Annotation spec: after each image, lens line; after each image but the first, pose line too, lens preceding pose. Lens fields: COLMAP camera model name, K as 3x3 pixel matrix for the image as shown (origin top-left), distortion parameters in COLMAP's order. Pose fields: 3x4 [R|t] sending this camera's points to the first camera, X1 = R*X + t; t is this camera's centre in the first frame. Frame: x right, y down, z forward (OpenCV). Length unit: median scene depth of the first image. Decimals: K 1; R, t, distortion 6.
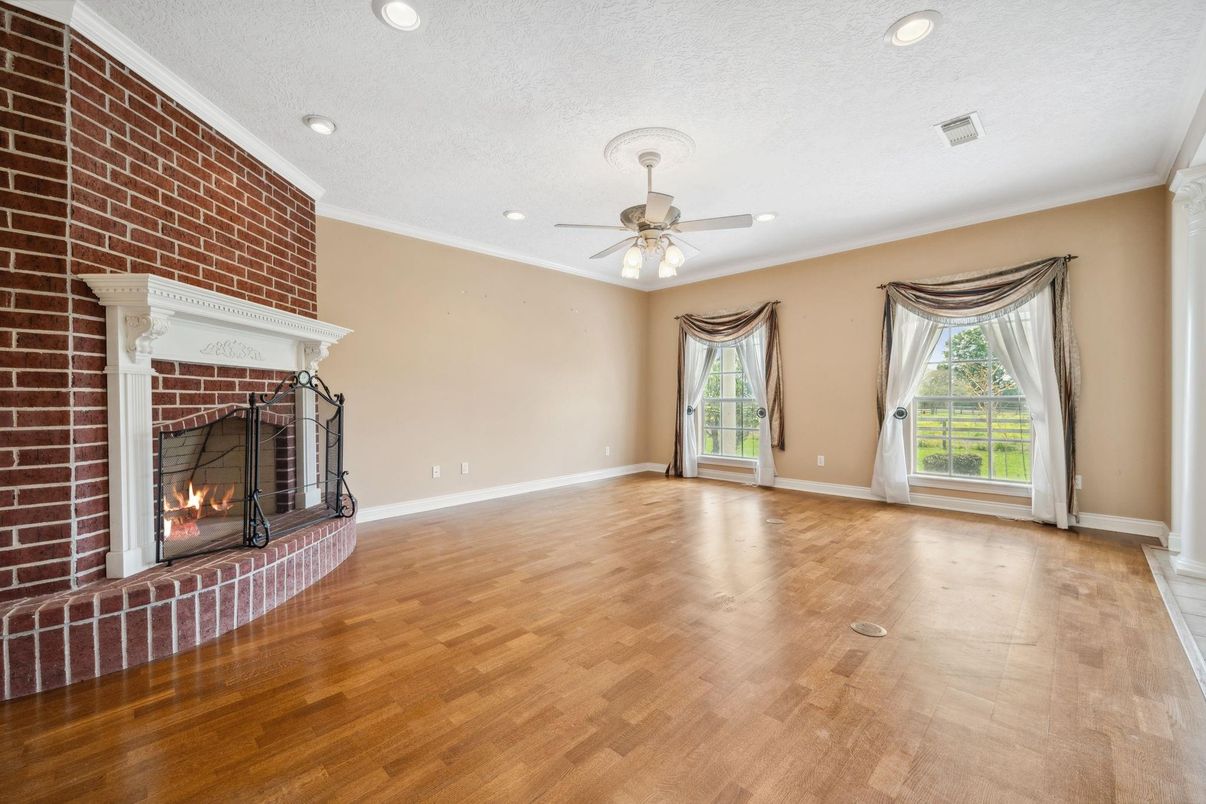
lens RADIAL K [[480.3, 0, 603.0], [0, 480.3, 398.5], [0, 0, 1]] dist [-0.003128, 0.002162]
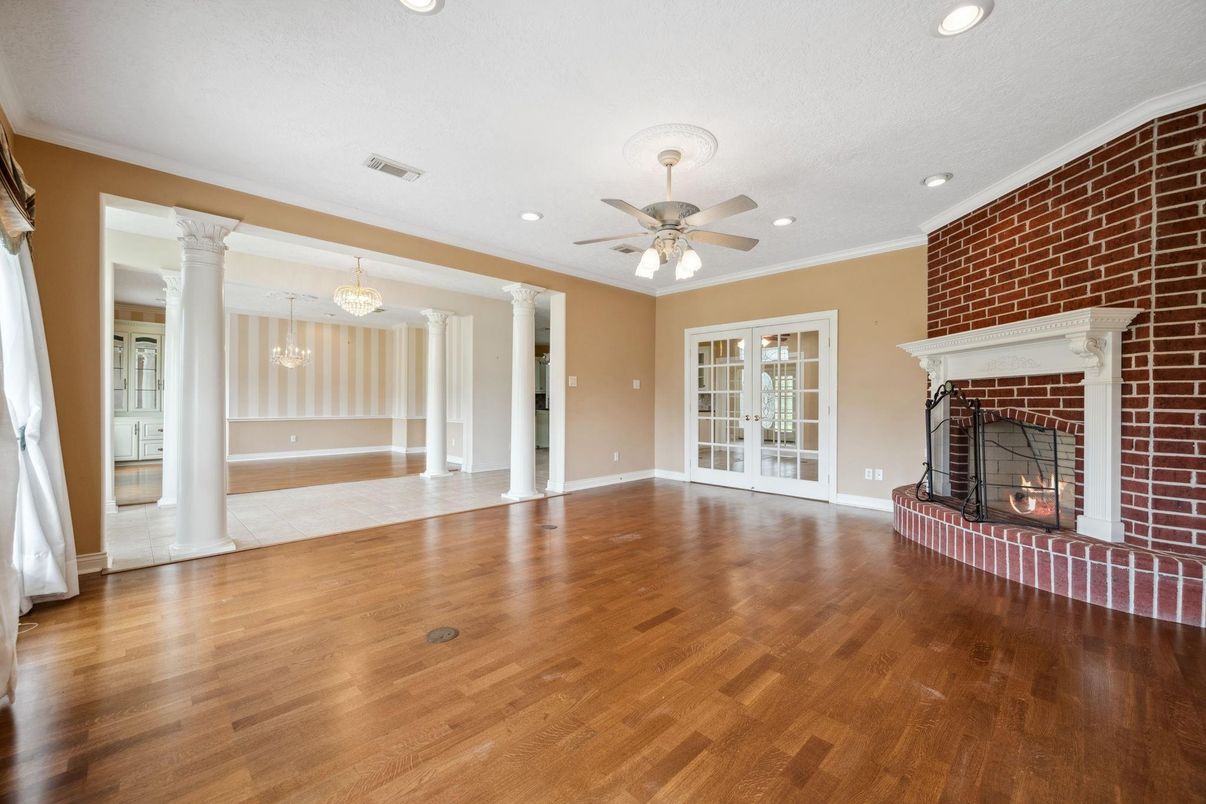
lens RADIAL K [[480.3, 0, 603.5], [0, 480.3, 403.9], [0, 0, 1]] dist [-0.003128, 0.002162]
pose [[-0.999964, -0.007777, 0.003277, 0.251192], [-0.007764, 0.999962, 0.003850, 0.005173], [-0.003306, 0.003824, -0.999987, 2.205199]]
